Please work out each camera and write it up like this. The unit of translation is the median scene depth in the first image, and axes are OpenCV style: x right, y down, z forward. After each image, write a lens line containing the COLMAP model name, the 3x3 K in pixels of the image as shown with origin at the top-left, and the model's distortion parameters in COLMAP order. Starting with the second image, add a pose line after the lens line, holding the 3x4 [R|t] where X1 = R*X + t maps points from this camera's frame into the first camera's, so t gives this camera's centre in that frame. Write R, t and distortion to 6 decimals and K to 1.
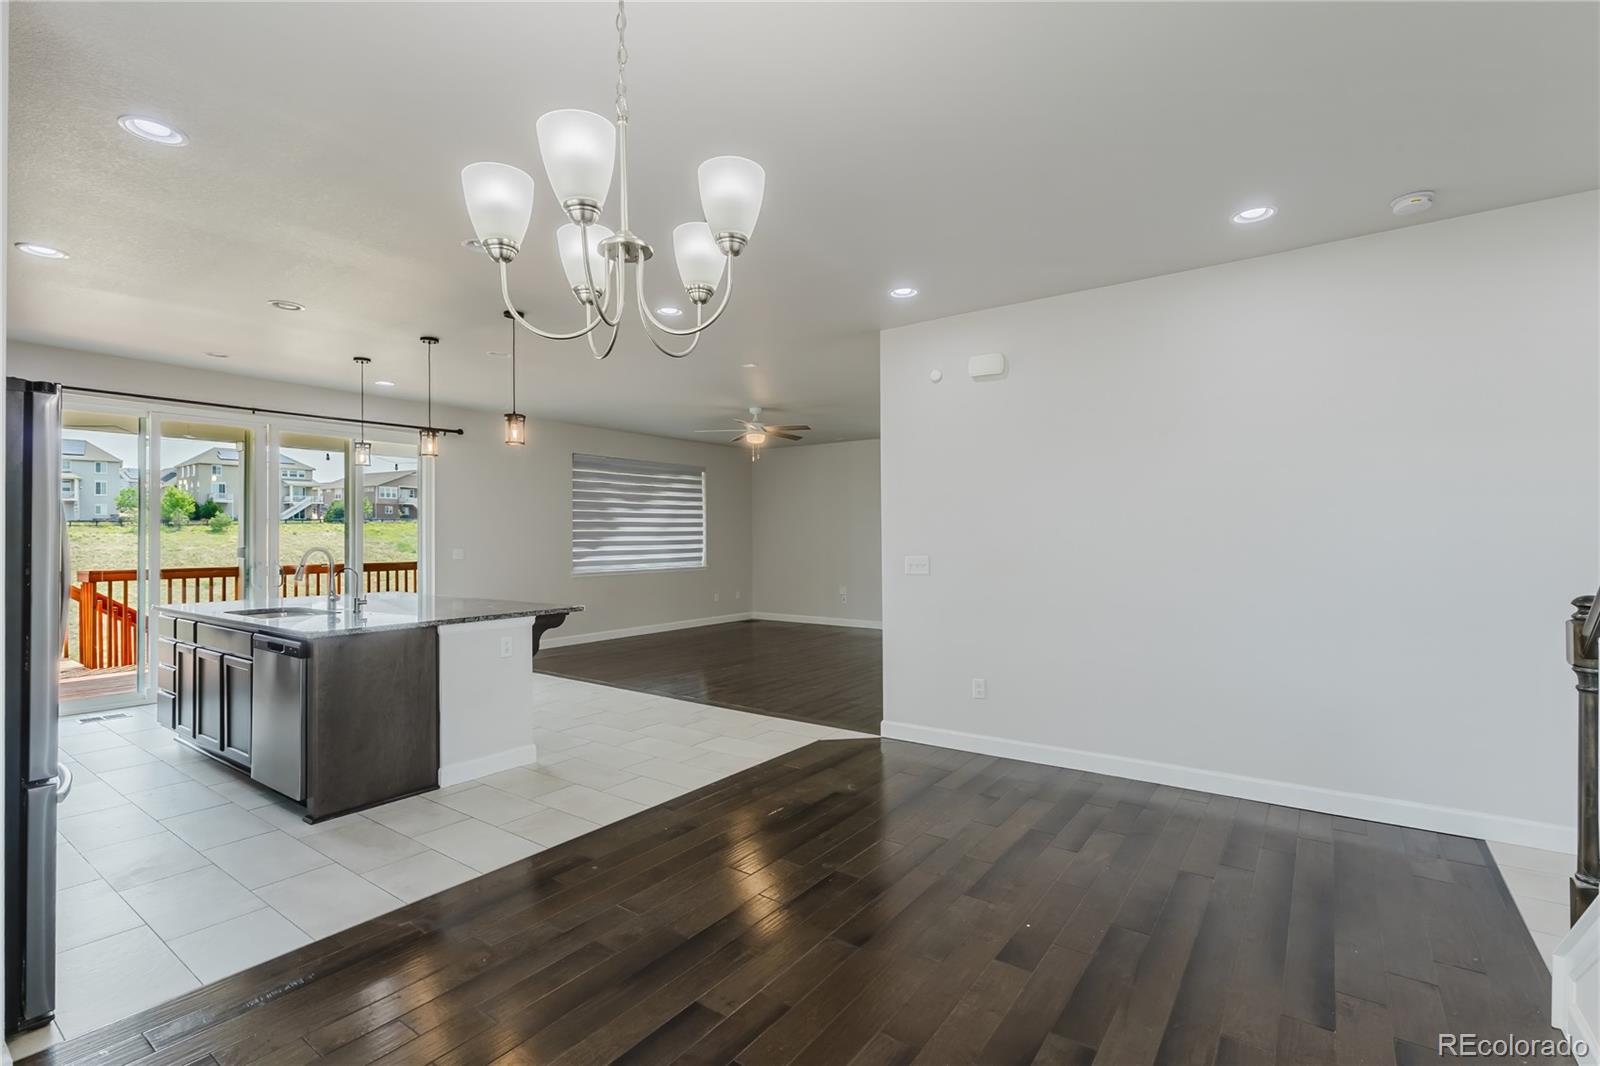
lens RADIAL K [[731.5, 0, 792.6], [0, 731.5, 532.3], [0, 0, 1]] dist [0.007511, 0.001990]
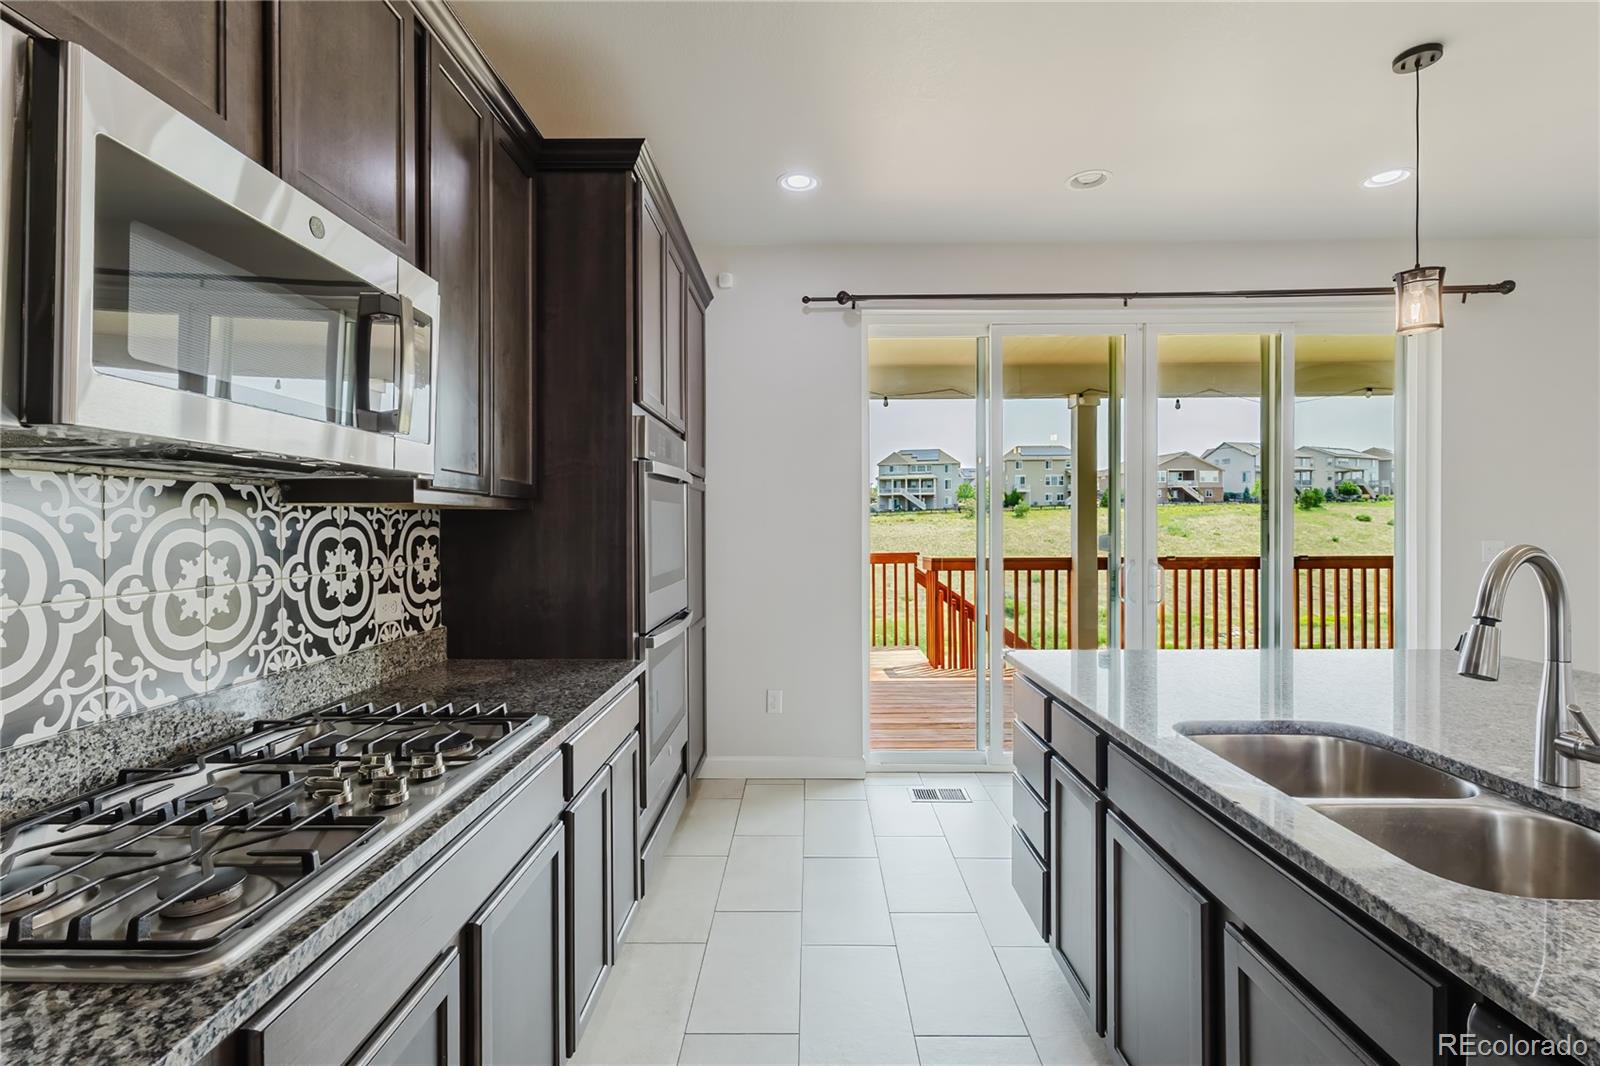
lens RADIAL K [[731.5, 0, 795.0], [0, 731.5, 528.4], [0, 0, 1]] dist [0.007511, 0.001990]
pose [[0.573295, 0.005872, -0.819328, -0.370074], [0.007926, 0.999888, 0.012712, 0.005387], [0.819311, -0.013782, 0.573184, 0.408595]]
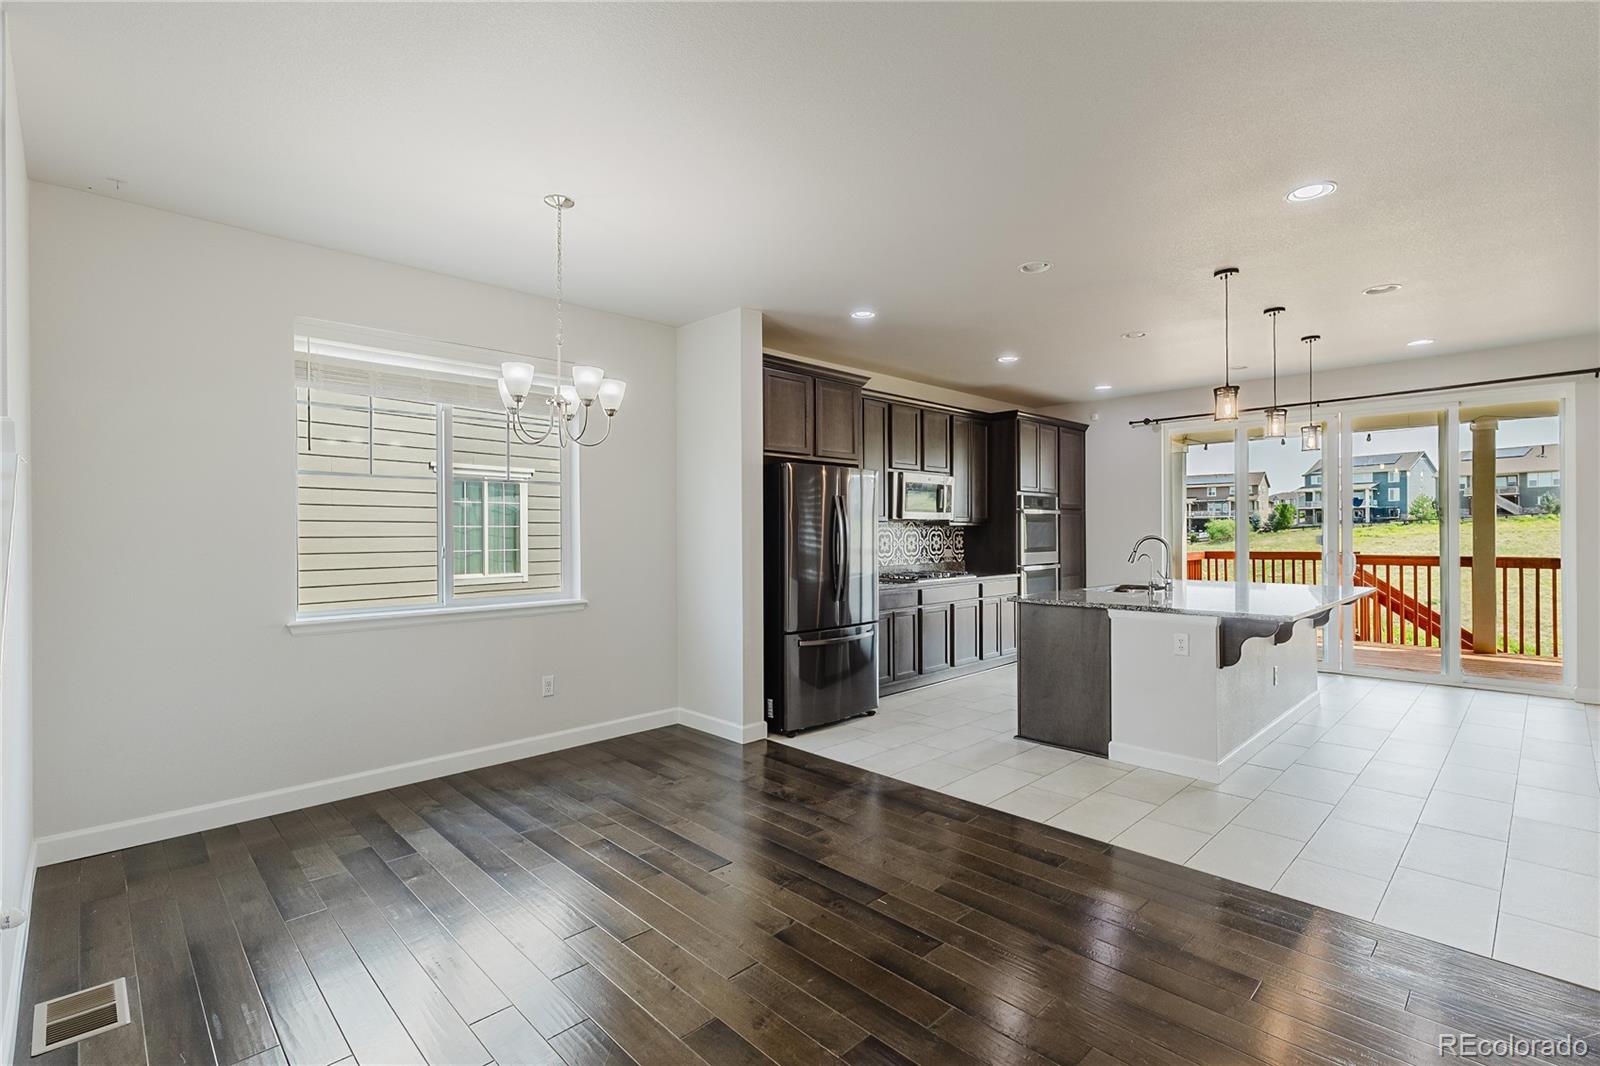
lens RADIAL K [[731.5, 0, 806.9], [0, 731.5, 525.7], [0, 0, 1]] dist [0.007511, 0.001990]
pose [[-0.159611, -0.003348, -0.987174, 0.365333], [0.013953, 0.999887, -0.005647, 0.002690], [0.987081, -0.014675, -0.159547, 0.410041]]
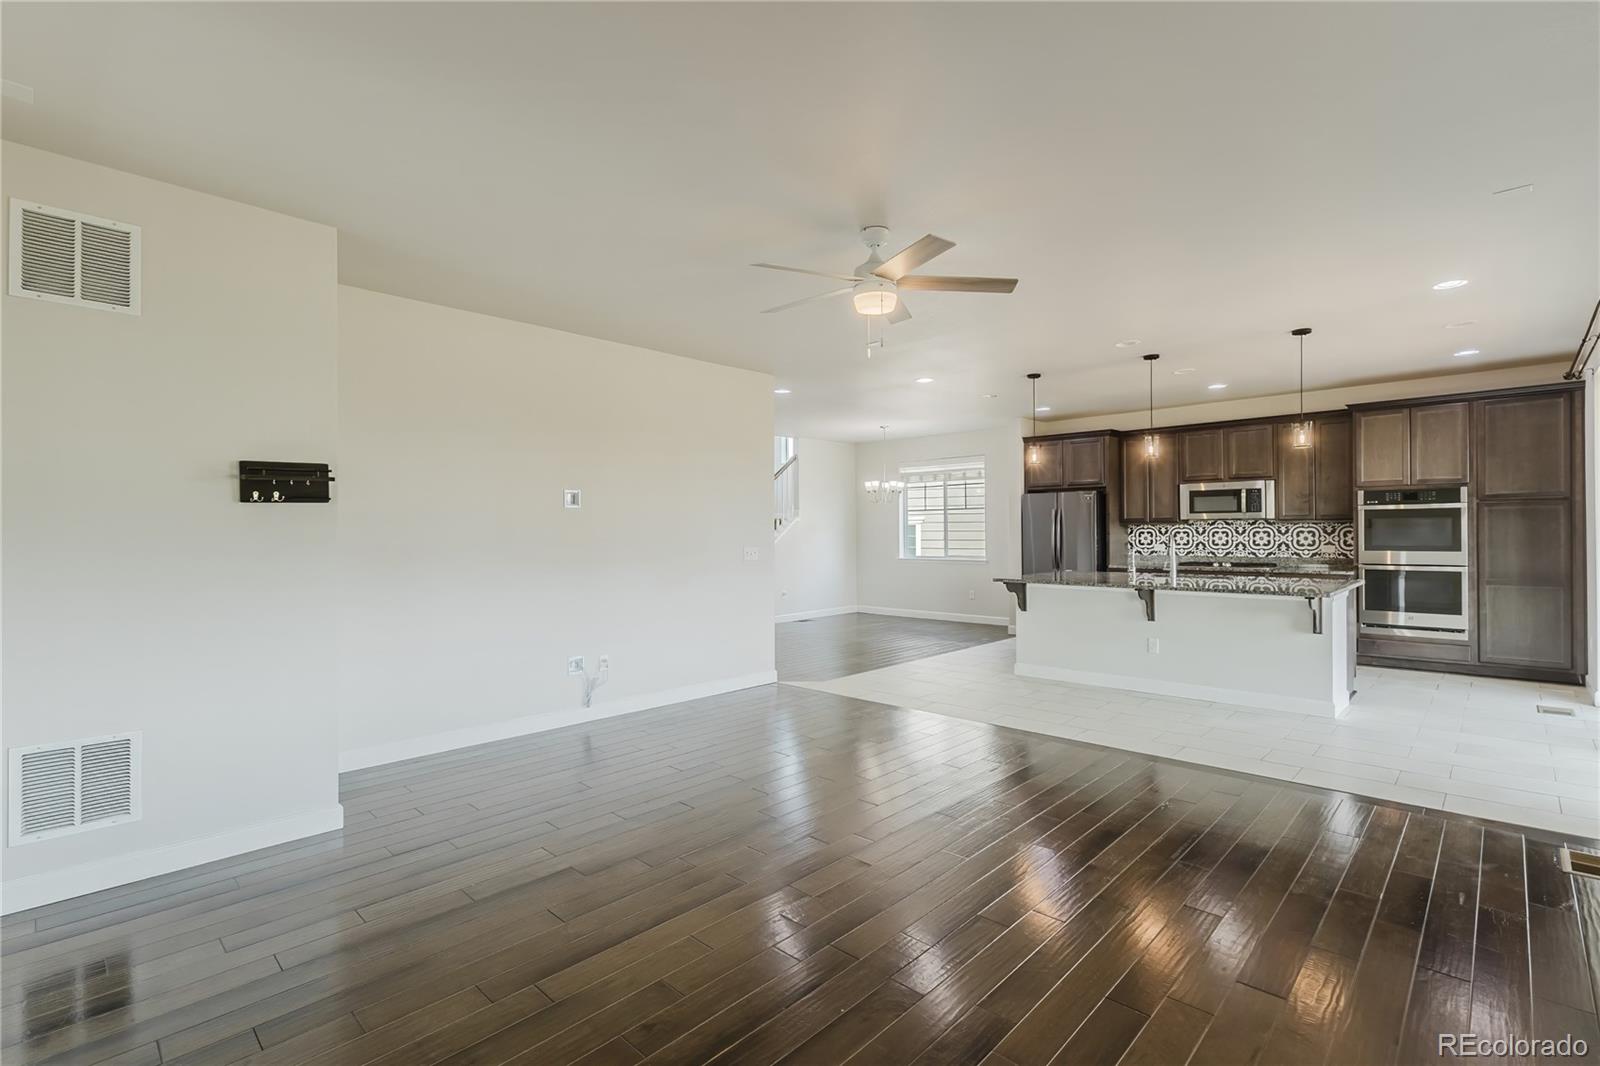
lens RADIAL K [[731.5, 0, 806.9], [0, 731.5, 529.5], [0, 0, 1]] dist [0.007511, 0.001990]
pose [[-0.992279, 0.013656, 0.123269, -0.068017], [0.012499, 0.999870, -0.010162, 0.011323], [-0.123391, -0.008543, -0.992321, 1.600413]]
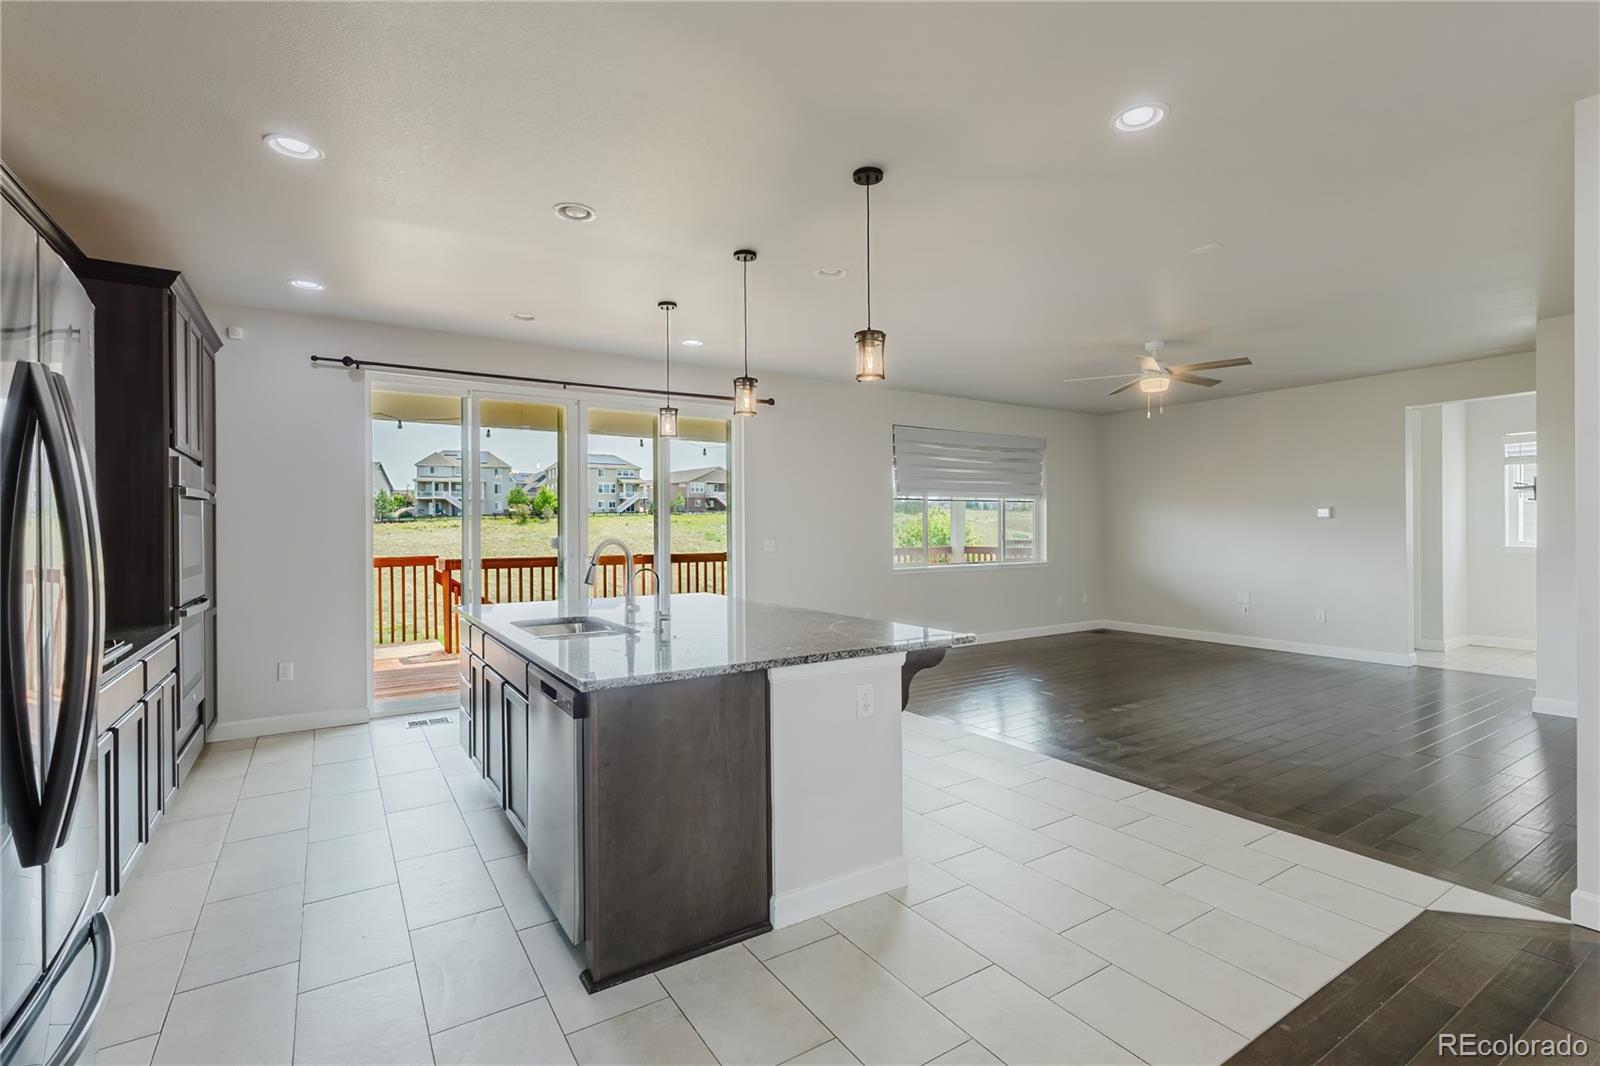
lens RADIAL K [[731.5, 0, 796.0], [0, 731.5, 530.6], [0, 0, 1]] dist [0.007511, 0.001990]
pose [[0.932308, -0.000014, -0.361665, -0.132947], [0.004280, 0.999930, 0.010993, 0.003234], [0.361640, -0.011797, 0.932243, 0.242006]]
